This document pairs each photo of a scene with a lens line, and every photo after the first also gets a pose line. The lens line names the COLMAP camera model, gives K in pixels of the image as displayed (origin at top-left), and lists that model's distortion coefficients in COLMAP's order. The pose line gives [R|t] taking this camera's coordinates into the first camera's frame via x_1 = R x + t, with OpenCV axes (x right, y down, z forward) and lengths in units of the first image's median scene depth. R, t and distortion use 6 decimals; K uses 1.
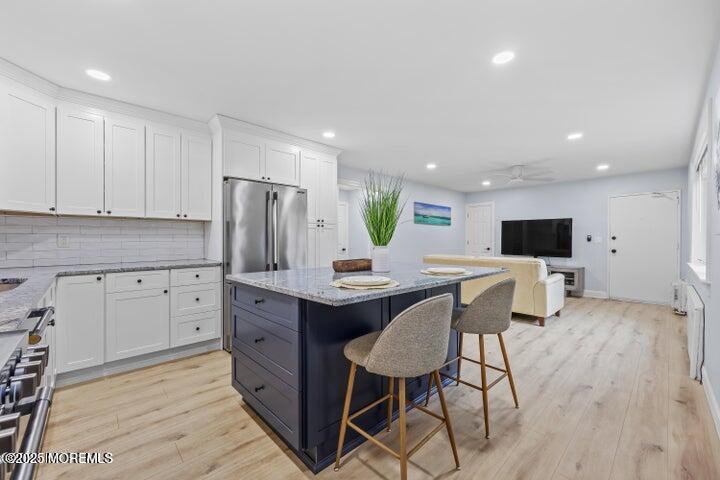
lens RADIAL K [[291.9, 0, 360.0], [0, 291.9, 240.0], [0, 0, 1]] dist [-0.003225, -0.000094]
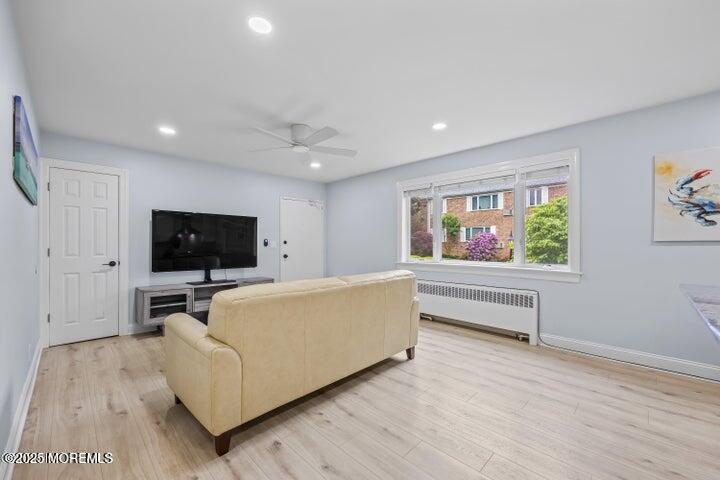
lens RADIAL K [[291.9, 0, 360.0], [0, 291.9, 240.0], [0, 0, 1]] dist [-0.003225, -0.000094]
pose [[-0.037459, 0.012637, 0.999218, -0.128312], [0.002895, 0.999917, -0.012537, -0.002195], [-0.999294, 0.002423, -0.037493, 1.189999]]
